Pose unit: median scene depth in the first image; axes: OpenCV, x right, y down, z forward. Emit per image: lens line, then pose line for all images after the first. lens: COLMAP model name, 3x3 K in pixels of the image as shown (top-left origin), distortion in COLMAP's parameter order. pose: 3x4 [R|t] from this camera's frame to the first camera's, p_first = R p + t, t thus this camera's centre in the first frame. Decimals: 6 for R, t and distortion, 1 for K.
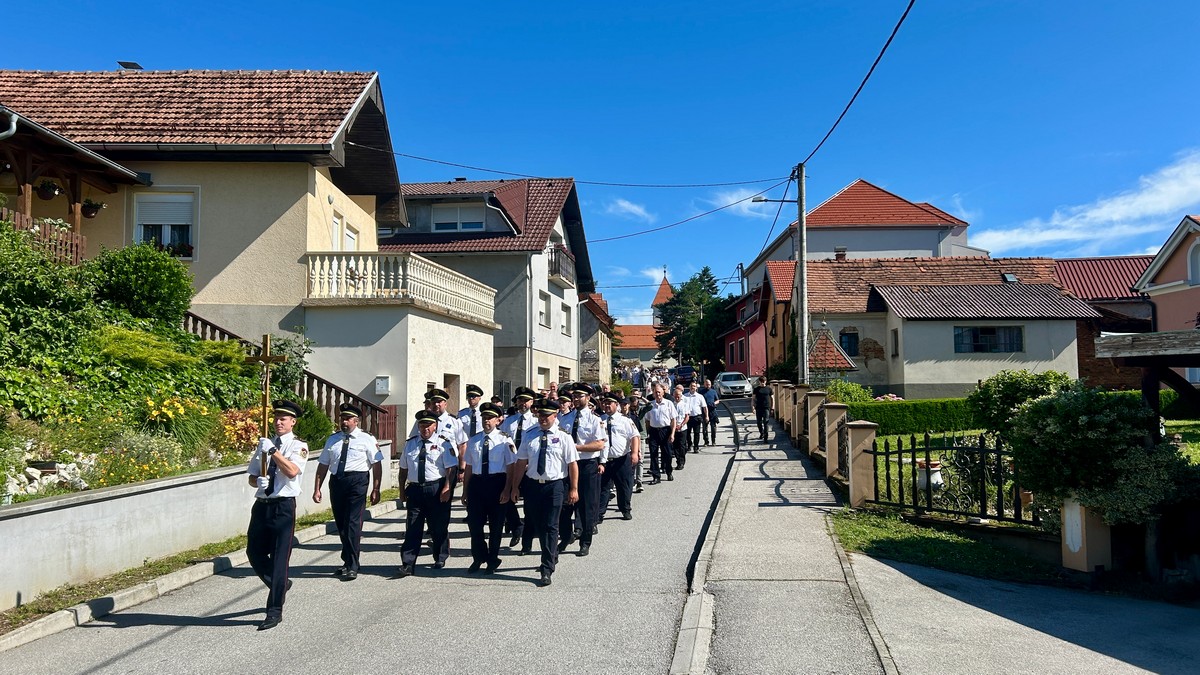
lens RADIAL K [[908.4, 0, 598.0], [0, 908.4, 344.2], [0, 0, 1]] dist [0.059601, -0.046464]
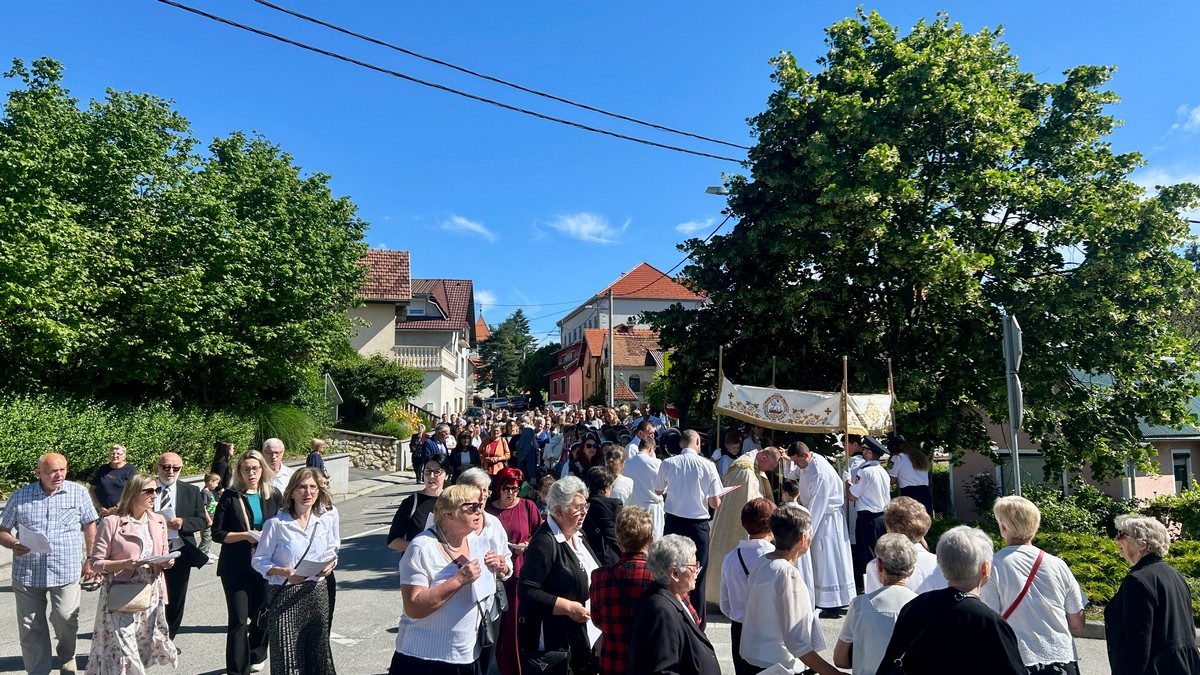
lens RADIAL K [[912.5, 0, 600.0], [0, 912.5, 337.5], [0, 0, 1]] dist [0.110106, -0.131691]
pose [[0.974549, 0.017813, 0.223465, -0.328522], [-0.009345, 0.999200, -0.038893, -0.040917], [-0.223979, 0.035815, 0.973936, -1.250918]]
